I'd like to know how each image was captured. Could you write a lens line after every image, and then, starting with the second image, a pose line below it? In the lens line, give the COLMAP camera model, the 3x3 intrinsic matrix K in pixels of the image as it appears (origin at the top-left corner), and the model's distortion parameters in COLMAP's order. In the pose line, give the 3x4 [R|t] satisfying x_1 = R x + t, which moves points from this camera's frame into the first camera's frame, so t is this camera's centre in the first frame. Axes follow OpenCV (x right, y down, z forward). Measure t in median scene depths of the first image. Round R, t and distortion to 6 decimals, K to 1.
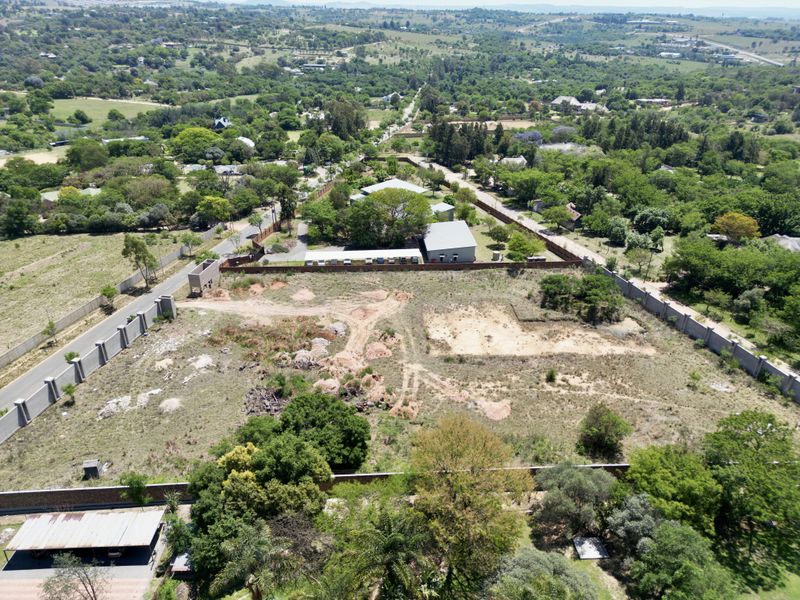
lens RADIAL K [[561.6, 0, 400.0], [0, 561.6, 300.0], [0, 0, 1]] dist [0.062151, -0.057162]
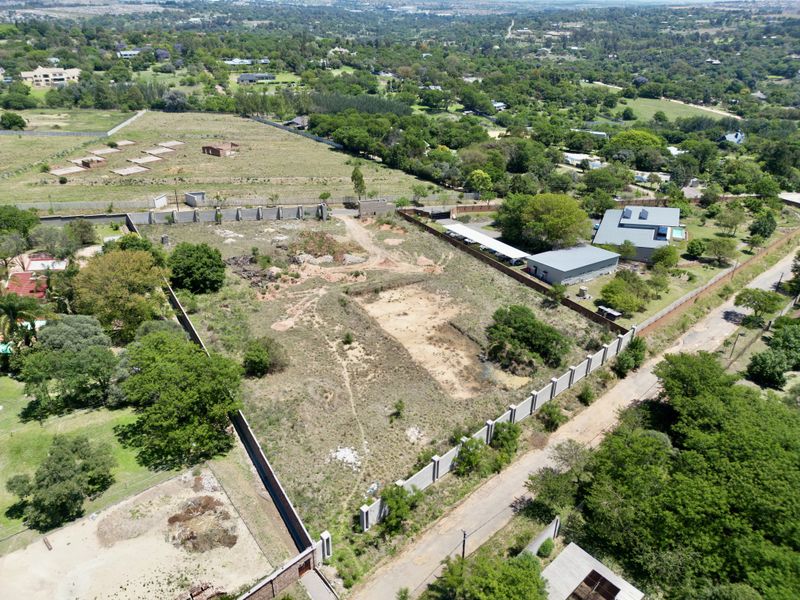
lens RADIAL K [[561.6, 0, 400.0], [0, 561.6, 300.0], [0, 0, 1]] dist [0.062151, -0.057162]
pose [[0.462418, 0.400934, -0.790836, 0.933612], [-0.412673, 0.886751, 0.208263, -0.169073], [0.784775, 0.230052, 0.575504, 0.329631]]
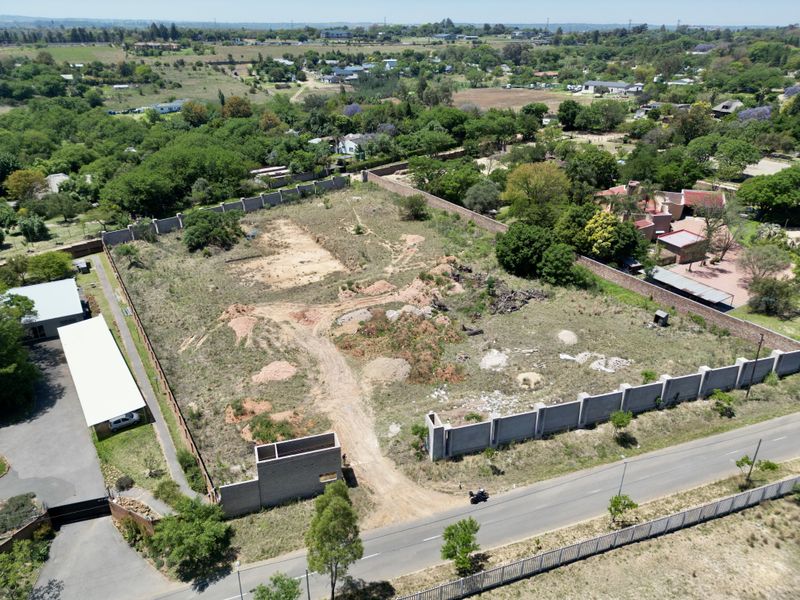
lens RADIAL K [[561.6, 0, 400.0], [0, 561.6, 300.0], [0, 0, 1]] dist [0.062151, -0.057162]
pose [[-0.465688, -0.396648, 0.791079, -0.750180], [0.385089, 0.714022, 0.584704, -0.408007], [-0.796769, 0.576926, -0.179767, 1.005598]]
